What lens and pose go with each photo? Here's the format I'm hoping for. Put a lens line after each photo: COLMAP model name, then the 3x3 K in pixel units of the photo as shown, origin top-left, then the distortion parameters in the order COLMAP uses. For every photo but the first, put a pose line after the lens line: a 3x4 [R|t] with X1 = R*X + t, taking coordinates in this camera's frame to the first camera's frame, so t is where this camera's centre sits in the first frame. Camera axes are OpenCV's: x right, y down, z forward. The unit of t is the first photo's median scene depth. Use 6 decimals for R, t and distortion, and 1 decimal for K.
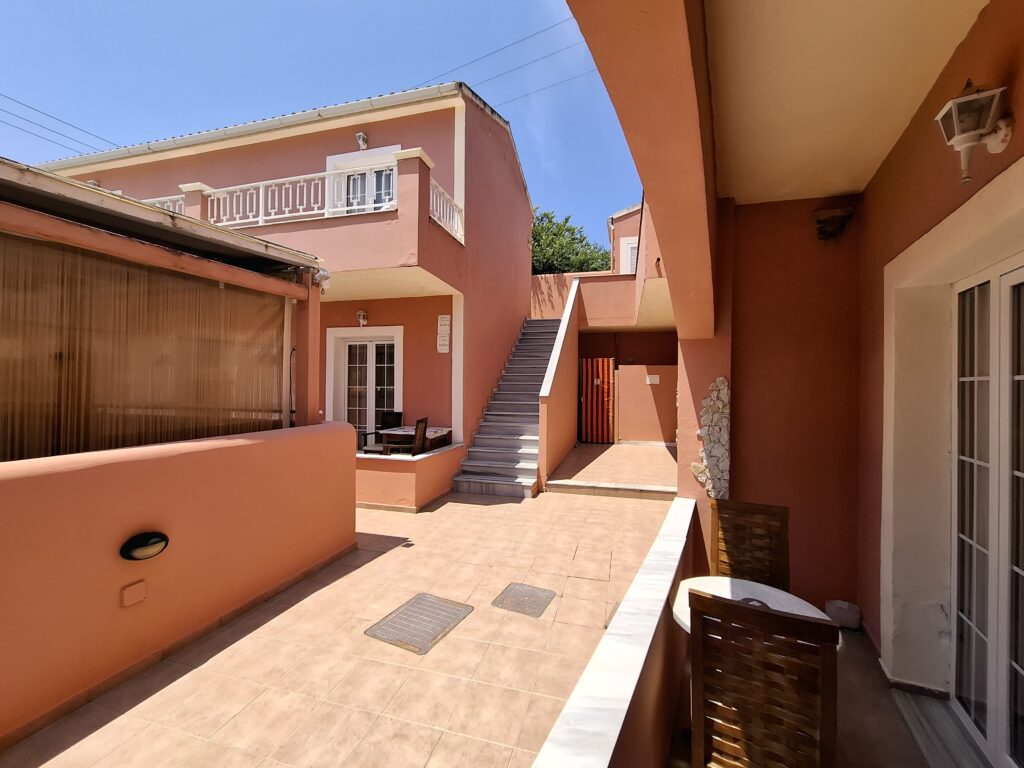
lens RADIAL K [[406.4, 0, 515.3], [0, 406.4, 380.1], [0, 0, 1]] dist [-0.005058, 0.001182]
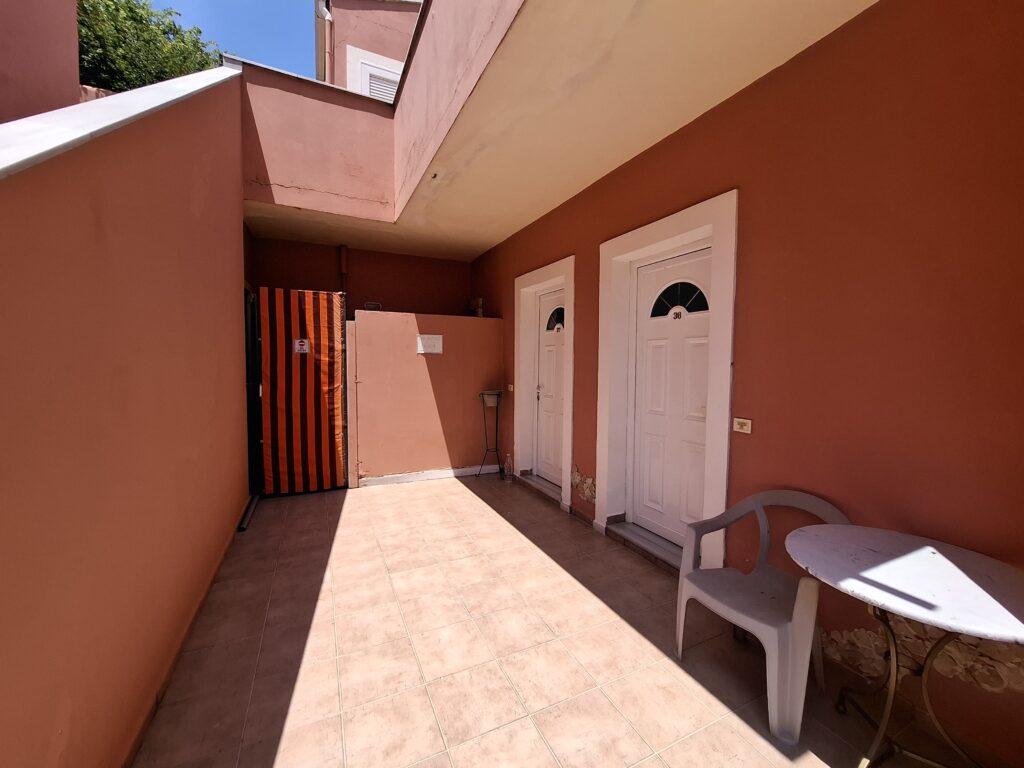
lens RADIAL K [[406.4, 0, 517.7], [0, 406.4, 382.6], [0, 0, 1]] dist [-0.005058, 0.001182]
pose [[0.745788, -0.032605, 0.665384, 0.089704], [-0.011215, 0.998046, 0.061476, 0.012914], [-0.666088, -0.053311, 0.743965, 0.547150]]
